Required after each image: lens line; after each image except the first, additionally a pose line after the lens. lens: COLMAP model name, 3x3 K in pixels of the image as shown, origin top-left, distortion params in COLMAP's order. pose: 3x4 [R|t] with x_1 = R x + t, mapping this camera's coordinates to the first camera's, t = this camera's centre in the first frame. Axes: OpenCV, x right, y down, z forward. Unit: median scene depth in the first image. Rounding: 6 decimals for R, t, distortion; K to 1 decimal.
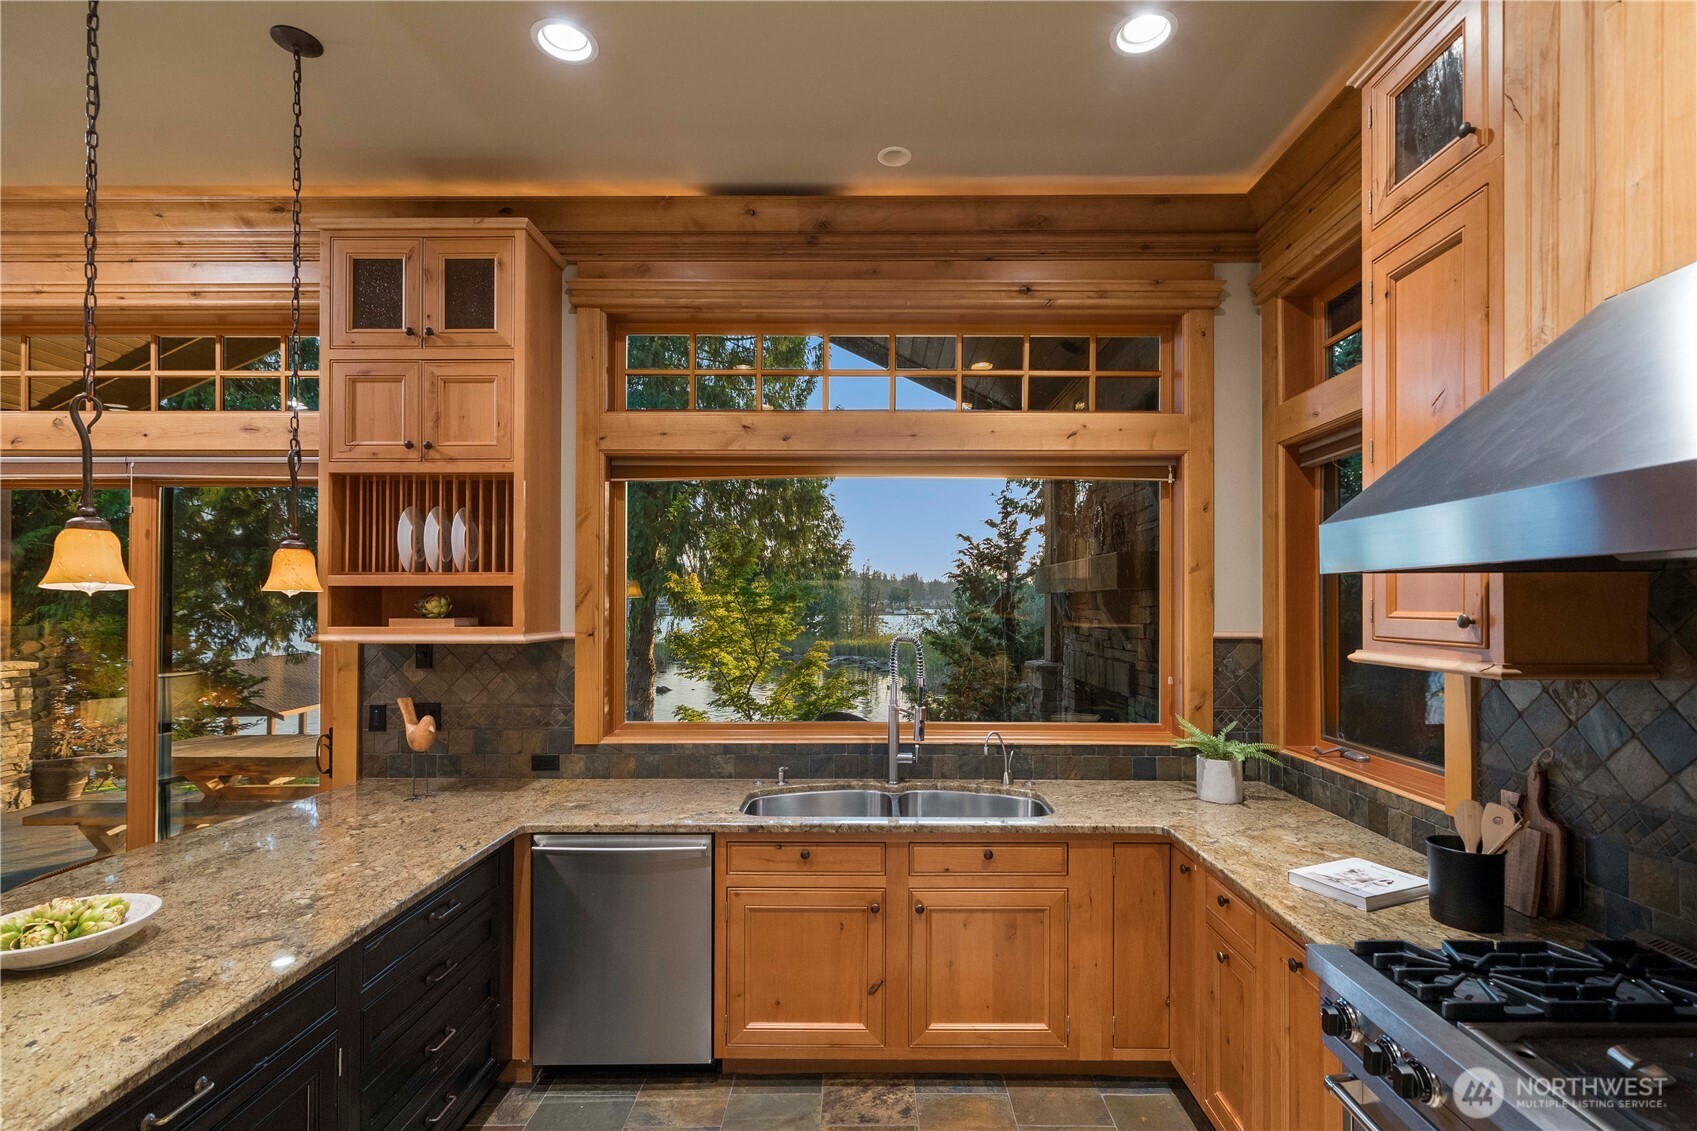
lens RADIAL K [[772.7, 0, 855.6], [0, 772.7, 601.0], [0, 0, 1]] dist [0.002628, 0.000541]
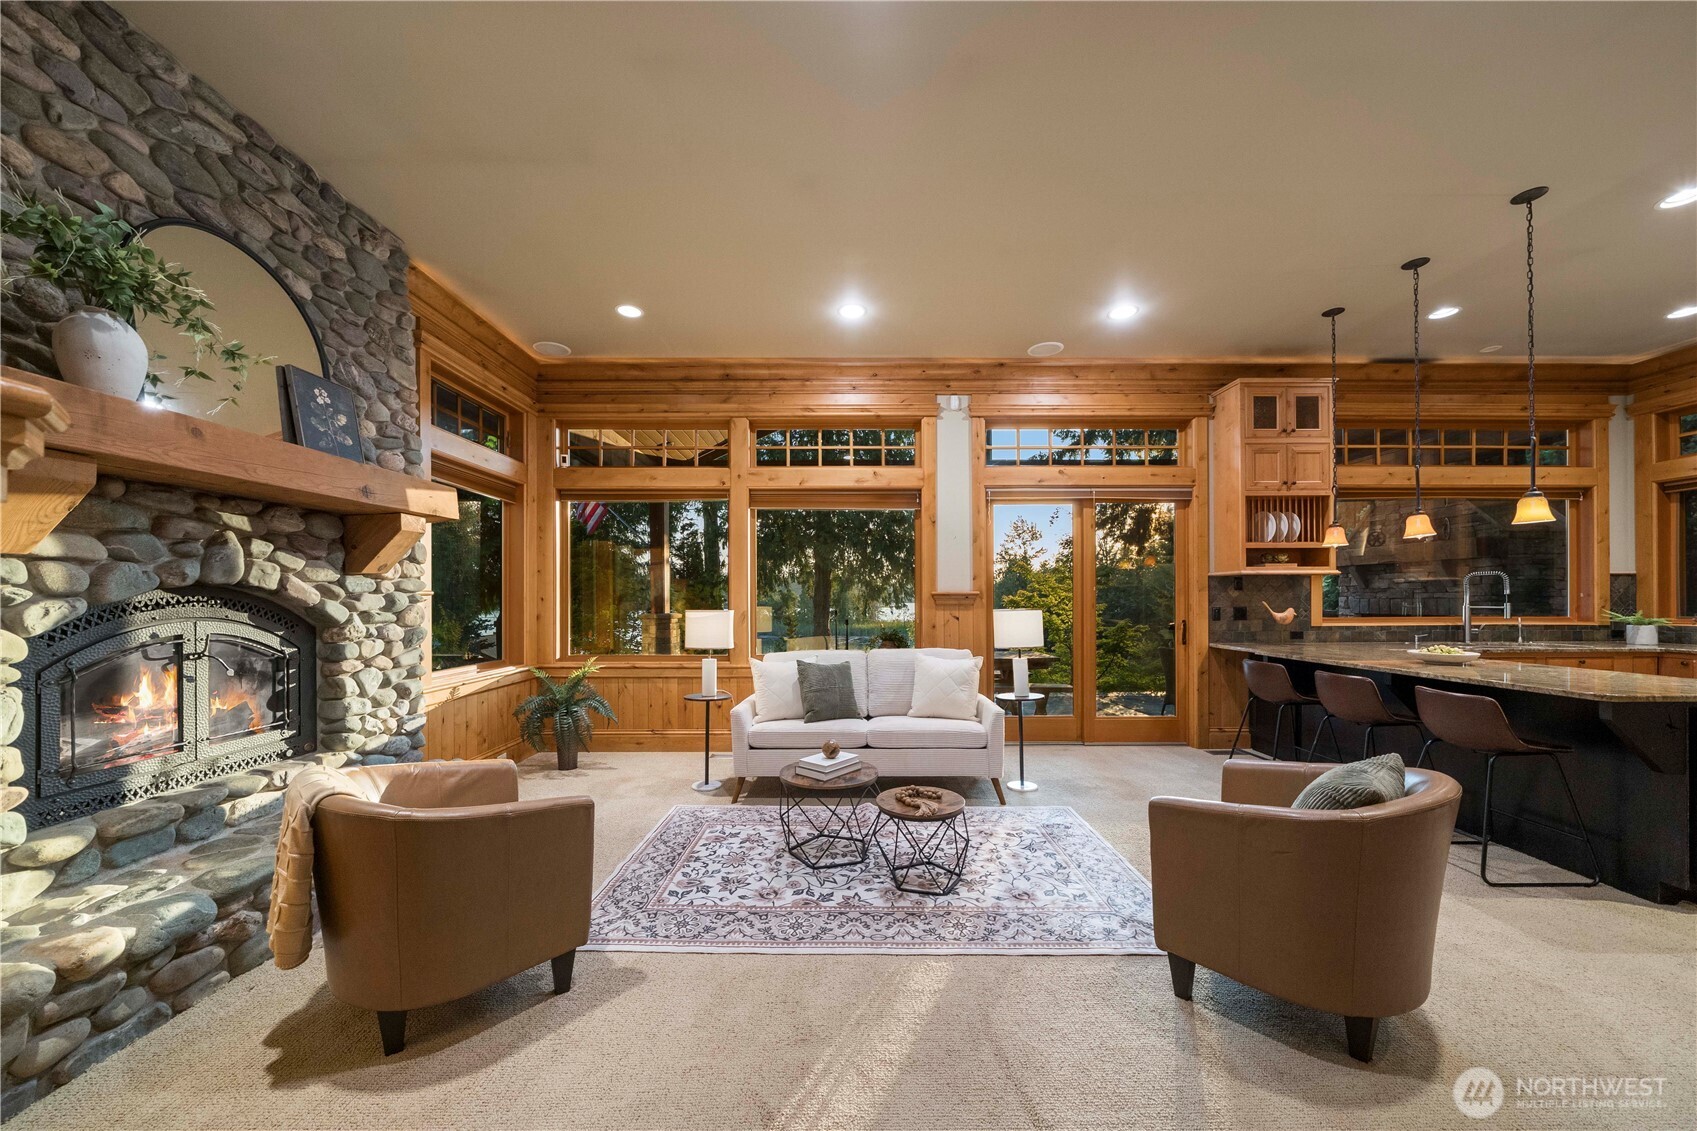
lens RADIAL K [[592.4, 0, 858.0], [0, 592.4, 599.9], [0, 0, 1]] dist [-0.003099, -0.000114]
pose [[0.999846, -0.004252, 0.017015, -1.768729], [0.004152, 0.999974, 0.005904, 0.109819], [-0.017039, -0.005832, 0.999838, -0.627114]]
